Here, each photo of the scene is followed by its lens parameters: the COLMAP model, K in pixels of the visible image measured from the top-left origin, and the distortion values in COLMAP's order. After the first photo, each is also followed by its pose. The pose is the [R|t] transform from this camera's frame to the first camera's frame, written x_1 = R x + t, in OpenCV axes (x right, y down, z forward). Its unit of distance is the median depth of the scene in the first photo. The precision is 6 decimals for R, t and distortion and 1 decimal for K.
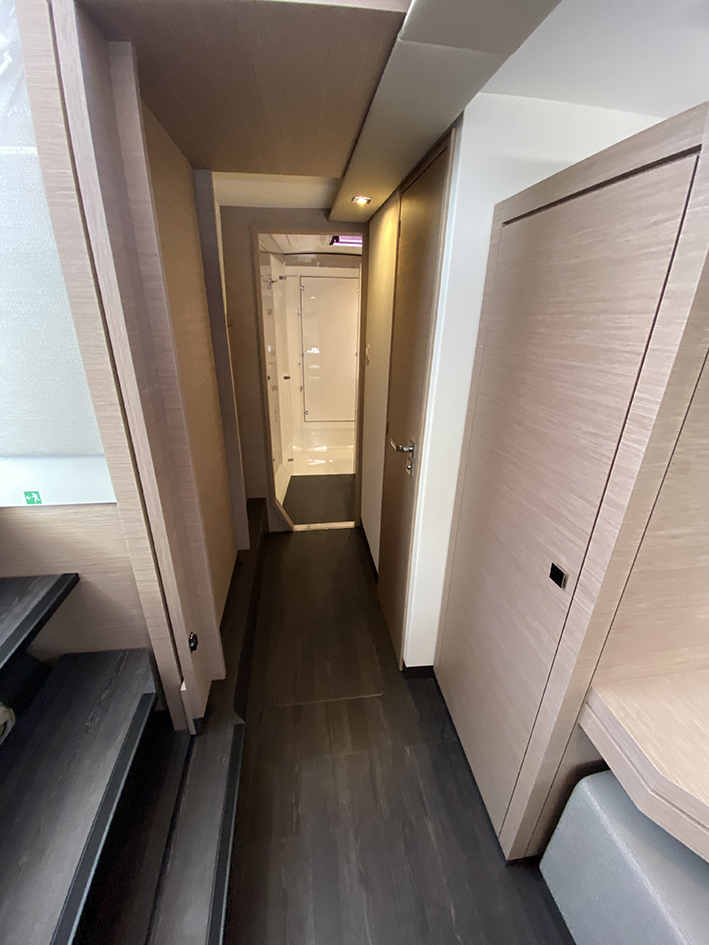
lens RADIAL K [[384.2, 0, 354.5], [0, 384.2, 472.5], [0, 0, 1]] dist [0.000792, 0.000010]
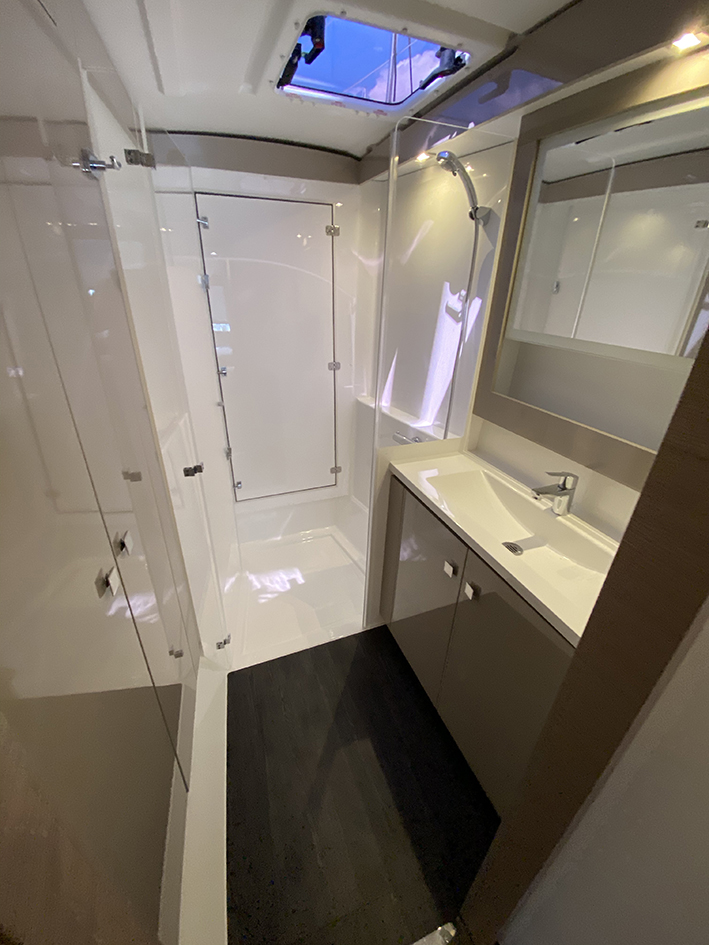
lens RADIAL K [[384.5, 0, 345.5], [0, 384.5, 465.8], [0, 0, 1]] dist [0.001055, -0.013262]
pose [[0.976209, -0.097252, 0.193800, -0.093519], [0.083864, 0.993563, 0.076148, -0.230024], [-0.199958, -0.058083, 0.978081, 0.545885]]
